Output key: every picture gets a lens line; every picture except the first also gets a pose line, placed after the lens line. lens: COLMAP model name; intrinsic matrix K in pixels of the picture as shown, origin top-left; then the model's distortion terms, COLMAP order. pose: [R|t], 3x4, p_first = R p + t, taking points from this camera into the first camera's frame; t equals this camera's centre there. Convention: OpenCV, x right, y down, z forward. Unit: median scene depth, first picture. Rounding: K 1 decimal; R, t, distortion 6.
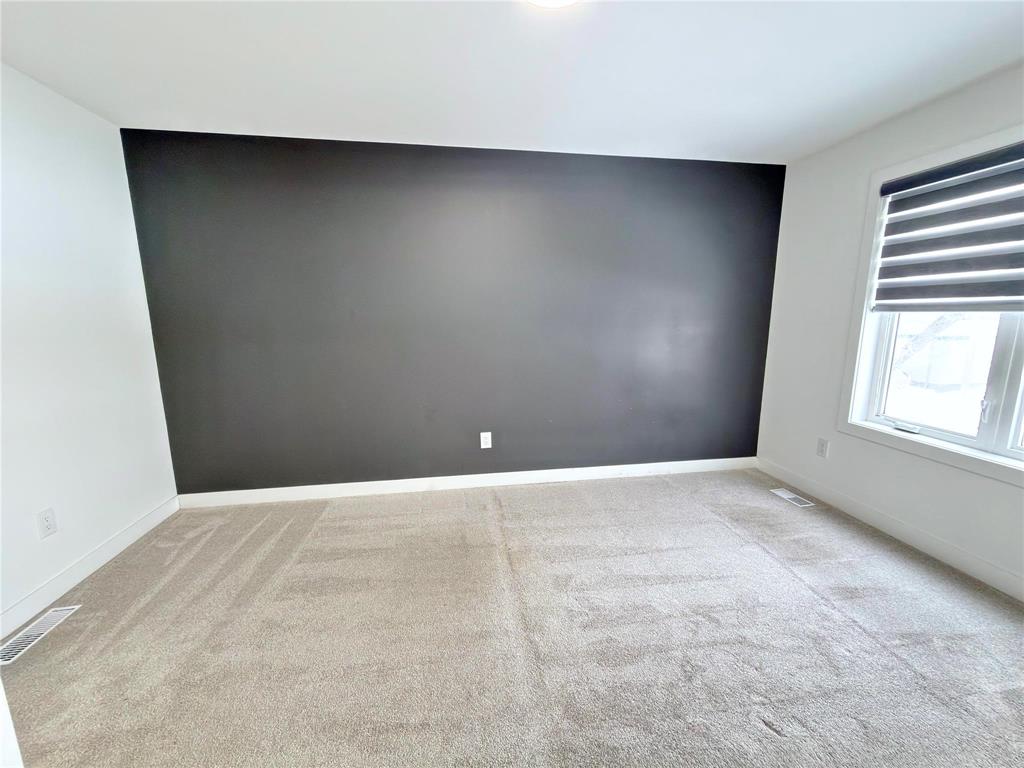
lens RADIAL K [[405.9, 0, 507.1], [0, 405.9, 387.9], [0, 0, 1]] dist [0.000824, -0.001251]
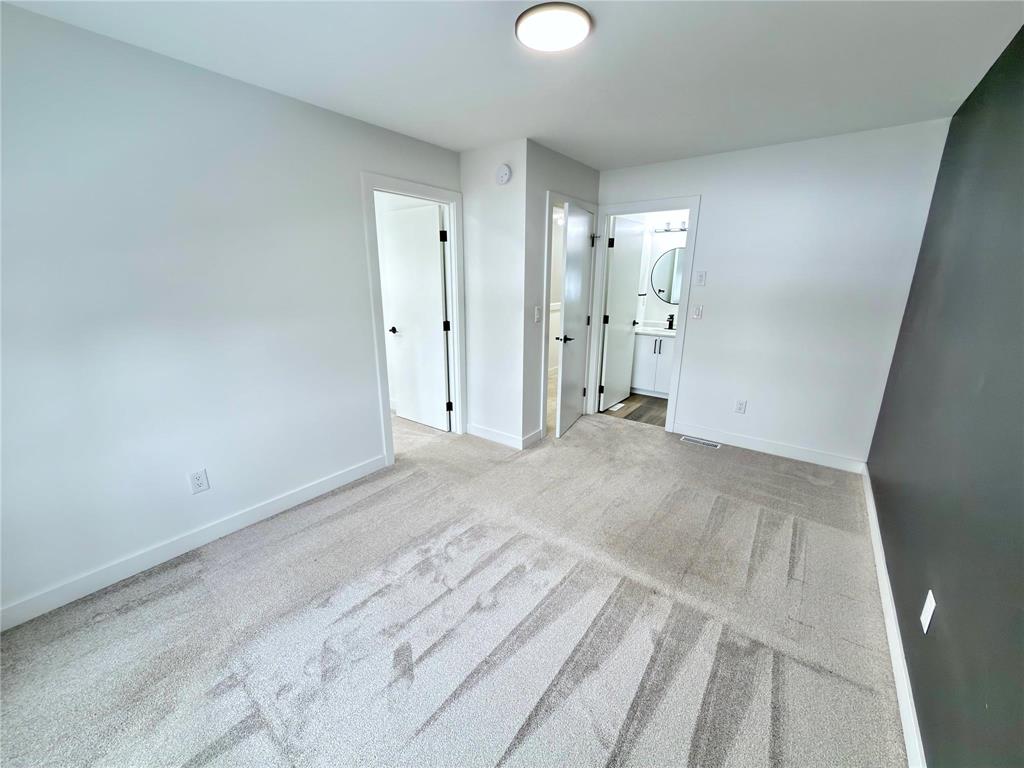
lens RADIAL K [[405.9, 0, 511.1], [0, 405.9, 384.0], [0, 0, 1]] dist [0.000824, -0.001251]
pose [[-0.732848, 0.162428, -0.660720, 0.688636], [-0.125439, 0.922186, 0.365839, -0.252639], [0.668729, 0.350984, -0.655447, 1.202532]]
